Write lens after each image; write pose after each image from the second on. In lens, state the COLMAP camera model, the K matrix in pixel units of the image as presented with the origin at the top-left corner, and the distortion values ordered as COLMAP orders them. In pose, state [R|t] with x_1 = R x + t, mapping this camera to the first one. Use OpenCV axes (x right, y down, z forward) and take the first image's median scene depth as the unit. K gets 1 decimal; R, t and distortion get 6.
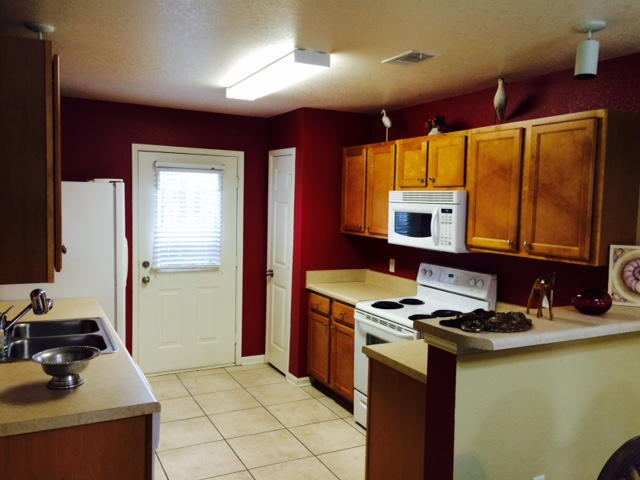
lens RADIAL K [[547.0, 0, 320.0], [0, 547.0, 240.0], [0, 0, 1]] dist [0.089116, -0.110537]
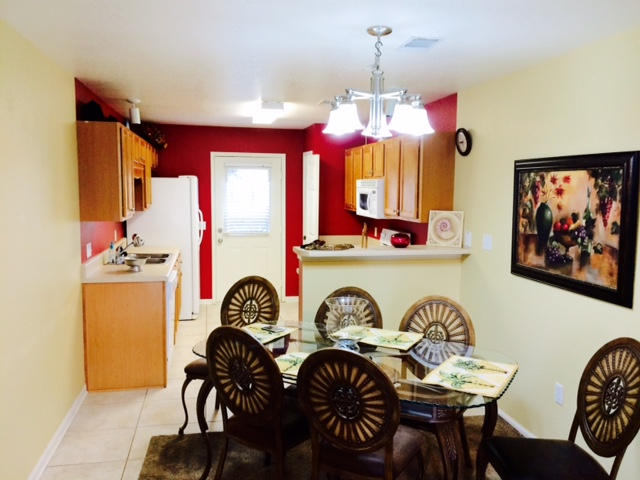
lens RADIAL K [[547.0, 0, 320.0], [0, 547.0, 240.0], [0, 0, 1]] dist [0.089116, -0.110537]
pose [[0.963459, 0.011576, -0.267605, 0.360095], [-0.005960, 0.999745, 0.021789, 0.036022], [0.267789, -0.019398, 0.963282, -0.394294]]
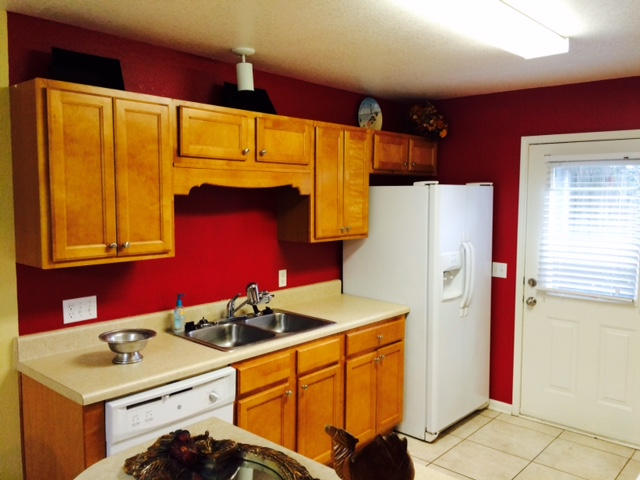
lens RADIAL K [[547.0, 0, 320.0], [0, 547.0, 240.0], [0, 0, 1]] dist [0.089116, -0.110537]
pose [[0.366210, 0.055797, -0.928858, 0.329188], [-0.065333, 0.997279, 0.034149, -0.026288], [0.928236, 0.048180, 0.368859, 0.403306]]
